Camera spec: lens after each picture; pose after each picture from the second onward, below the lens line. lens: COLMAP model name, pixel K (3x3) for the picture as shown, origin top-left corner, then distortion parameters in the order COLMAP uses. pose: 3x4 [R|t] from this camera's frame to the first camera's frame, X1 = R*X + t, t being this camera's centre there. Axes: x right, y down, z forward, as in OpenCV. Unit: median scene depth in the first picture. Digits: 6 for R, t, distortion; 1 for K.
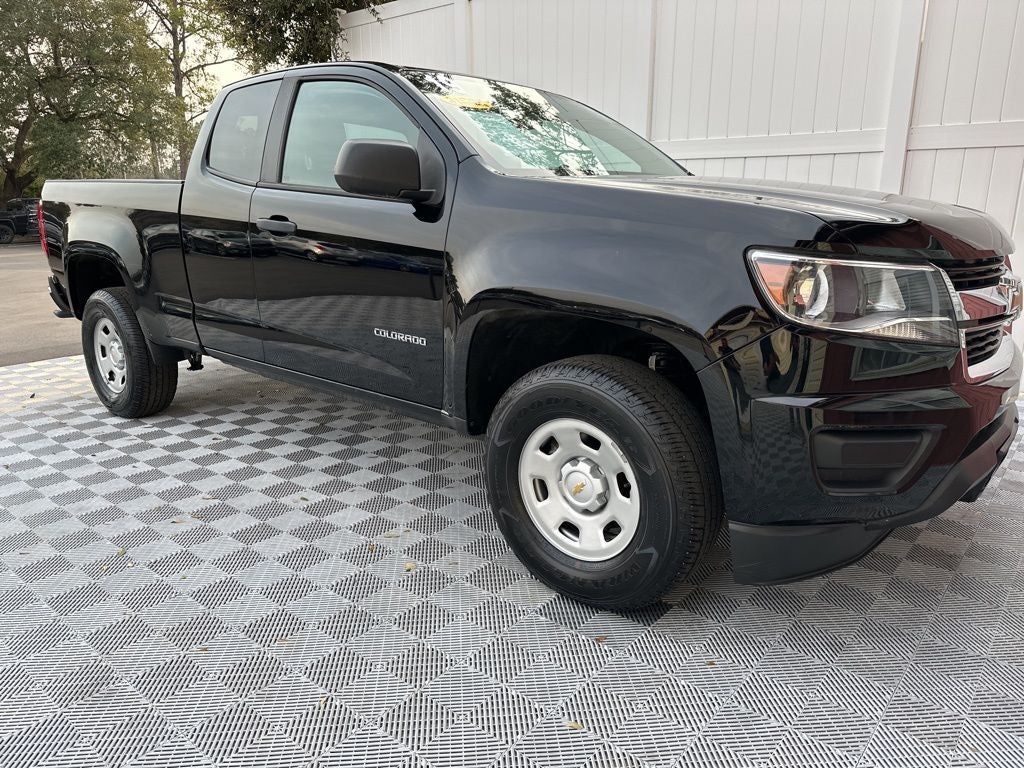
lens RADIAL K [[727.2, 0, 508.7], [0, 727.2, 389.5], [0, 0, 1]] dist [0.013777, -0.027391]
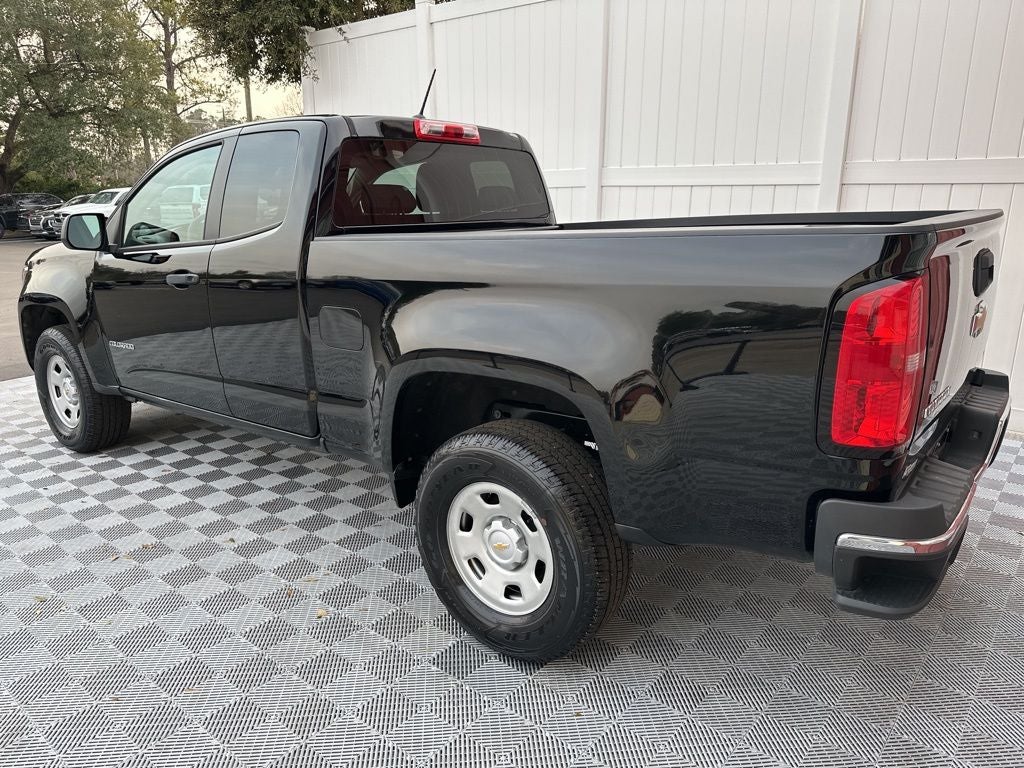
lens RADIAL K [[727.2, 0, 509.0], [0, 727.2, 387.8], [0, 0, 1]] dist [0.013777, -0.027391]
pose [[0.999999, 0.000644, 0.001270, 0.094967], [-0.000662, 0.999893, 0.014636, -0.070549], [-0.001260, -0.014637, 0.999892, -0.045043]]
